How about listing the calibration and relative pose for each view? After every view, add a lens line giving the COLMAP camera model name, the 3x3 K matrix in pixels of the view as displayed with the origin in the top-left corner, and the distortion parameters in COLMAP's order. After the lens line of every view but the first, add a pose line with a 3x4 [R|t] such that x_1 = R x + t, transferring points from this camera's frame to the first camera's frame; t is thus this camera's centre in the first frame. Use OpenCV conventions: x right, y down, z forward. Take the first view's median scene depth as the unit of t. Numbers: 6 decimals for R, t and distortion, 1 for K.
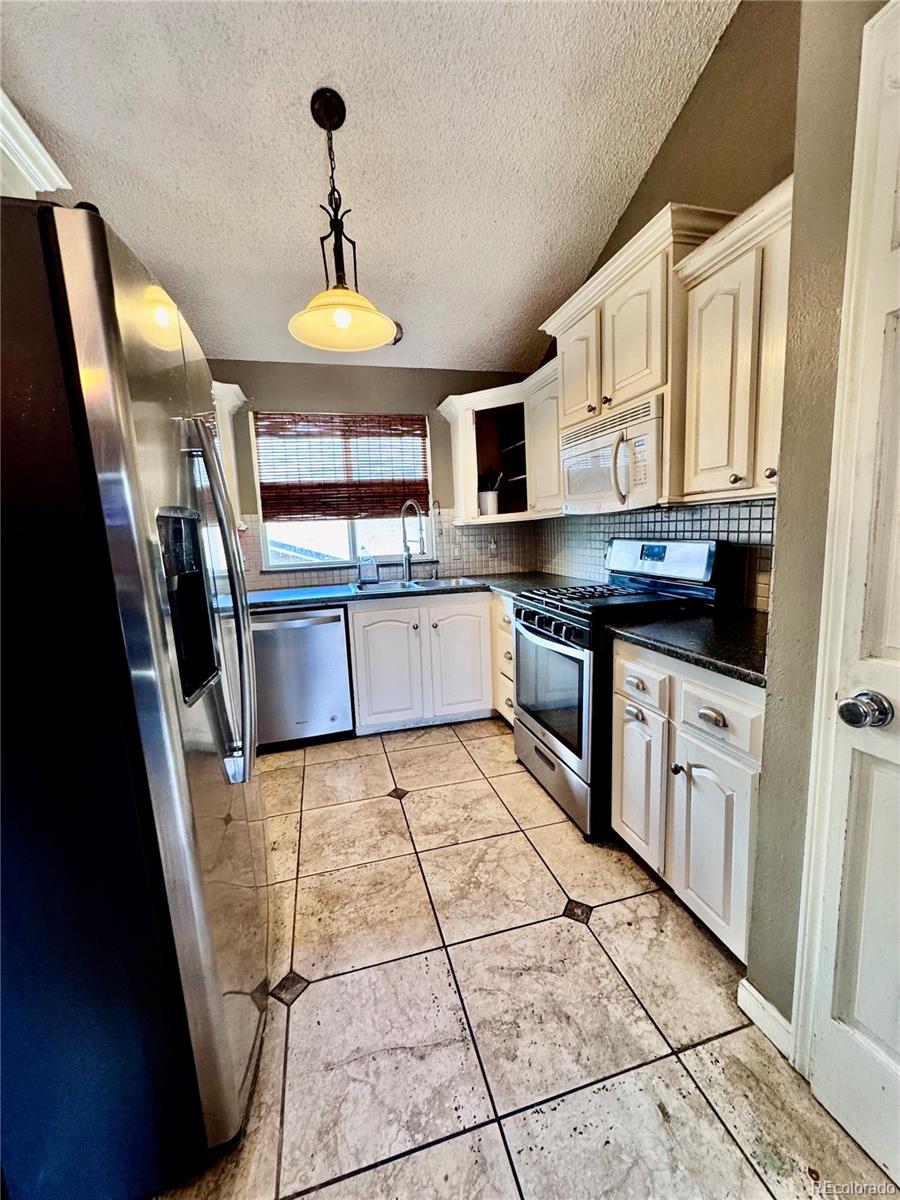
lens RADIAL K [[478.5, 0, 450.9], [0, 478.5, 600.5], [0, 0, 1]] dist [-0.003788, 0.000800]
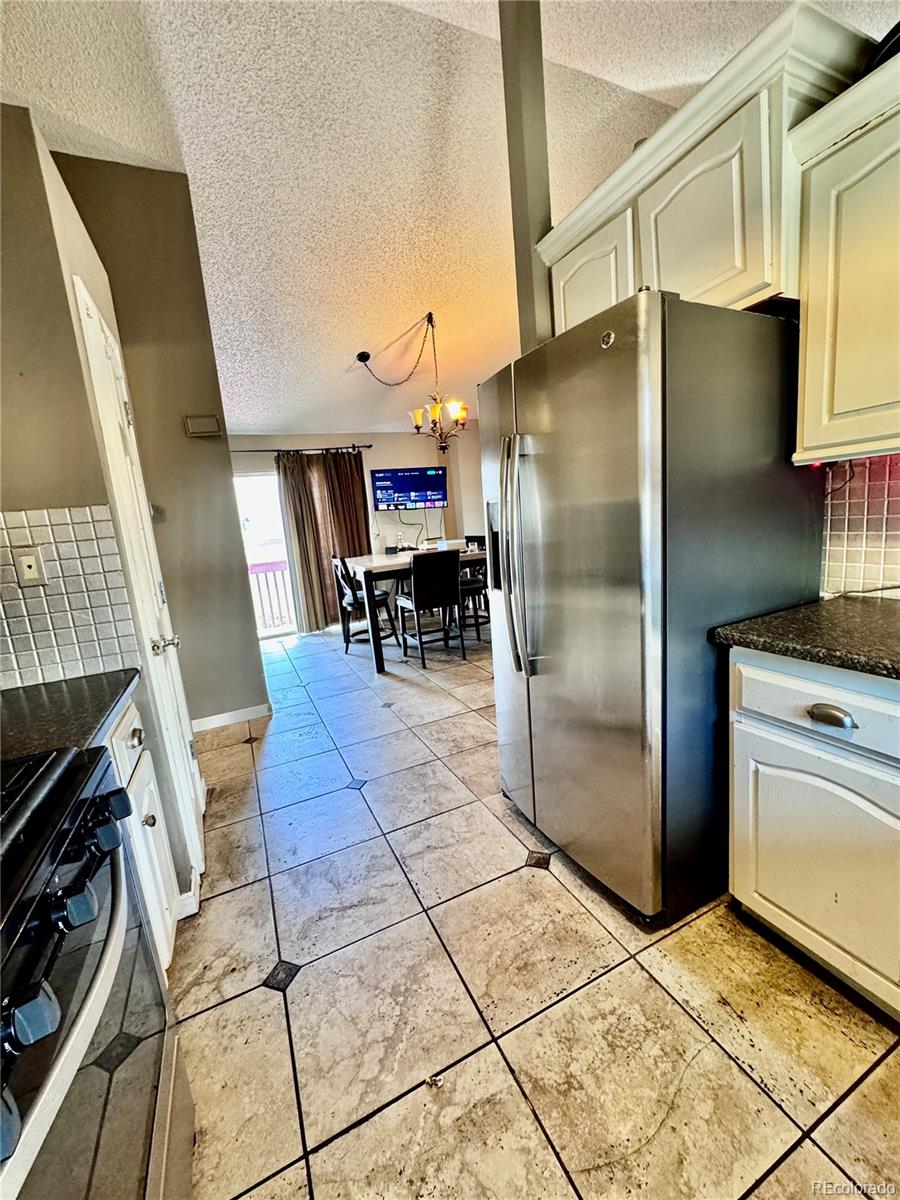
lens RADIAL K [[478.5, 0, 450.9], [0, 478.5, 600.5], [0, 0, 1]] dist [-0.003788, 0.000800]
pose [[-0.976460, 0.157383, -0.147504, -0.015034], [0.103233, 0.941412, 0.321069, -0.201766], [0.189393, 0.298284, -0.935498, 1.332890]]
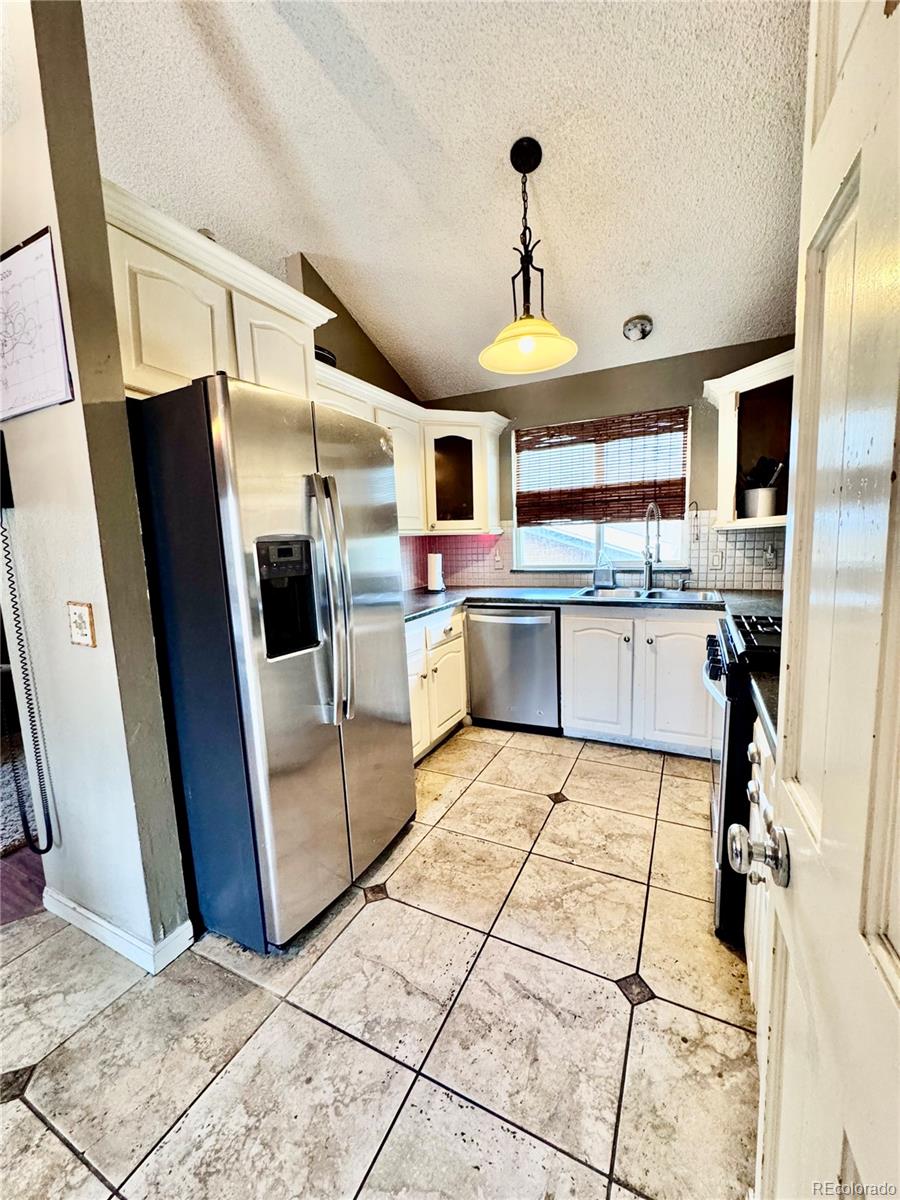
lens RADIAL K [[478.5, 0, 450.9], [0, 478.5, 600.5], [0, 0, 1]] dist [-0.003788, 0.000800]
pose [[0.744144, 0.099970, -0.660497, 0.411755], [-0.092187, 0.994647, 0.046684, -0.048139], [0.661628, 0.026150, 0.749376, 0.087737]]
